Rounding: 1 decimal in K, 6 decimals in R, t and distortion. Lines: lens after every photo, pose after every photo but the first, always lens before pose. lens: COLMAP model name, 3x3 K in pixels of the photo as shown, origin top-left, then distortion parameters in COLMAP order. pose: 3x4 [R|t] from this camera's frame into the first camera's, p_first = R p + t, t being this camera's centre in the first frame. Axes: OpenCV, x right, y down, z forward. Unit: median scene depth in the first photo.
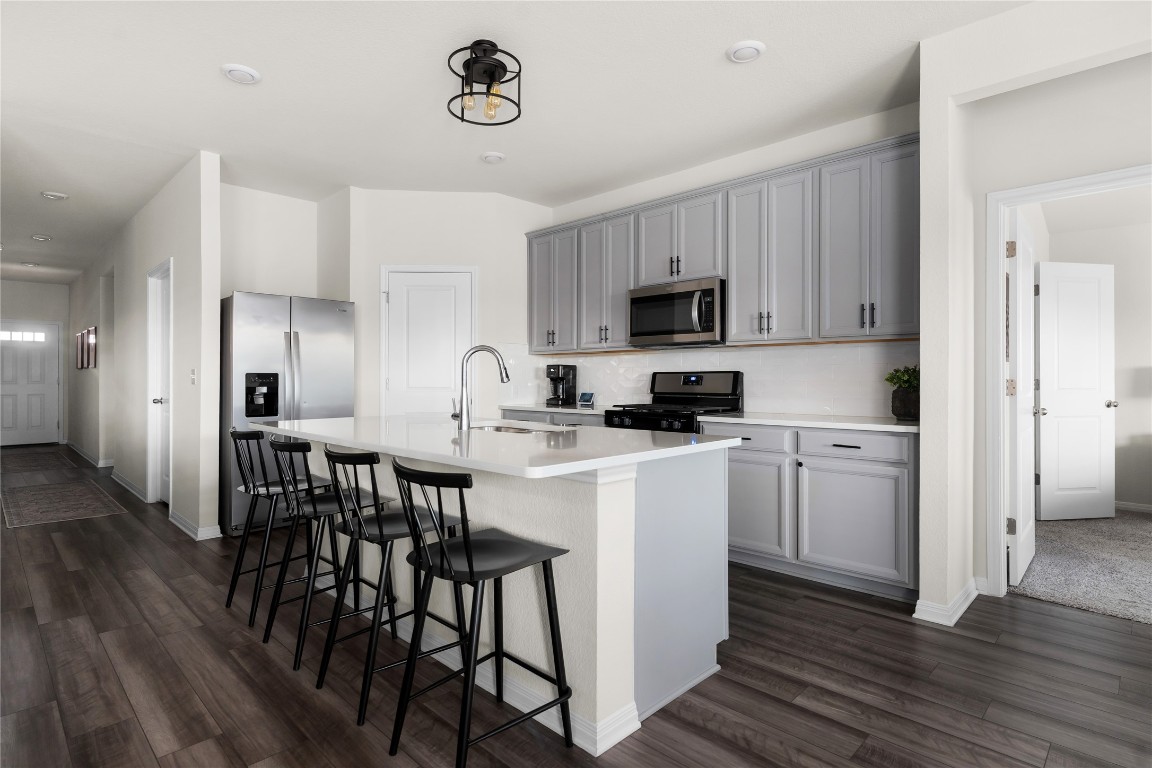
lens RADIAL K [[583.5, 0, 575.7], [0, 583.5, 383.3], [0, 0, 1]] dist [-0.002991, -0.002586]
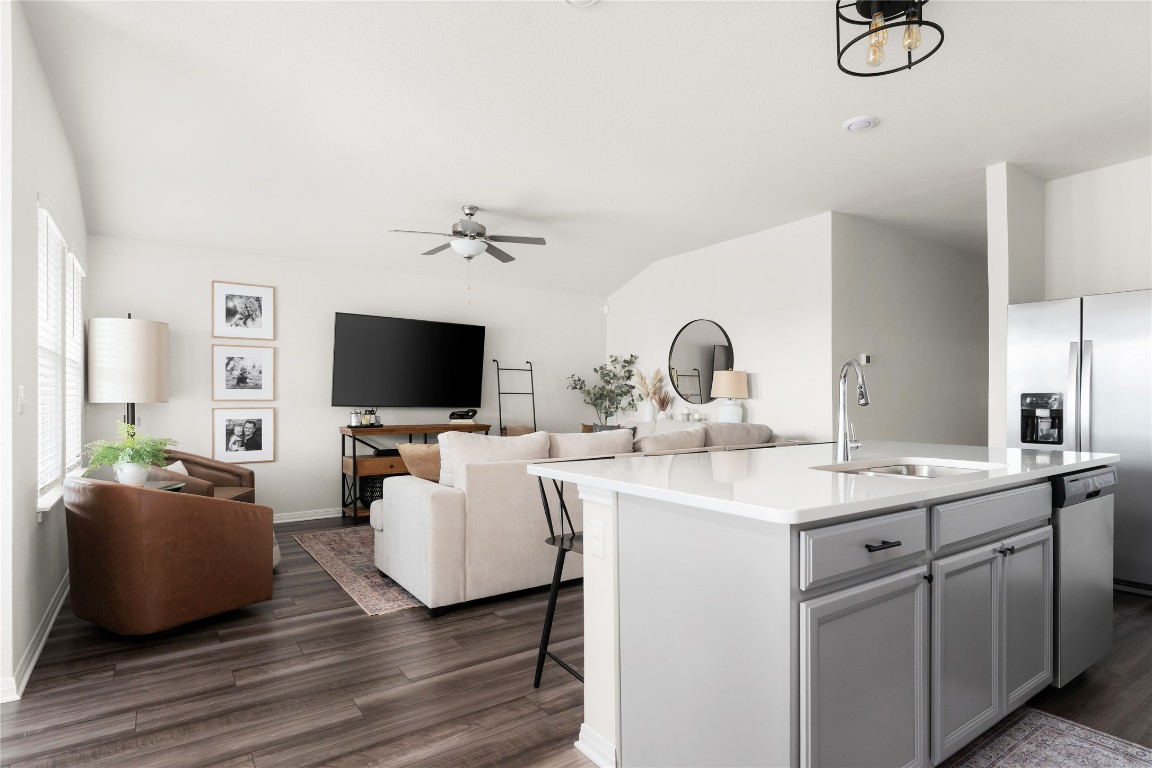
lens RADIAL K [[600.6, 0, 587.6], [0, 600.6, 394.3], [0, 0, 1]] dist [0.005159, -0.001125]
pose [[-0.178566, -0.003499, -0.983922, 0.446687], [-0.009633, 0.999952, -0.001808, -0.007446], [0.983881, 0.009155, -0.178592, 0.487341]]
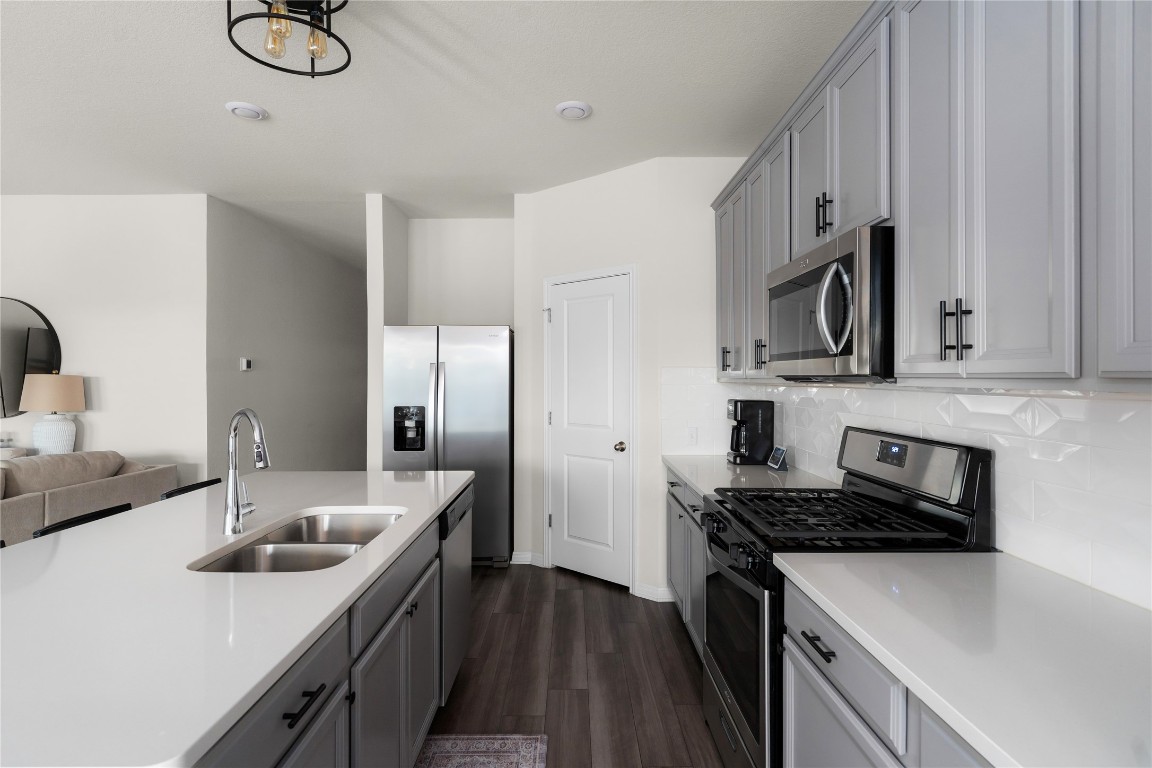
lens RADIAL K [[583.5, 0, 575.5], [0, 583.5, 372.4], [0, 0, 1]] dist [-0.002991, -0.002586]
pose [[0.704000, -0.006159, -0.710174, 0.344881], [-0.005410, 0.999887, -0.014034, -0.060528], [0.710180, 0.013722, 0.703887, 0.496447]]
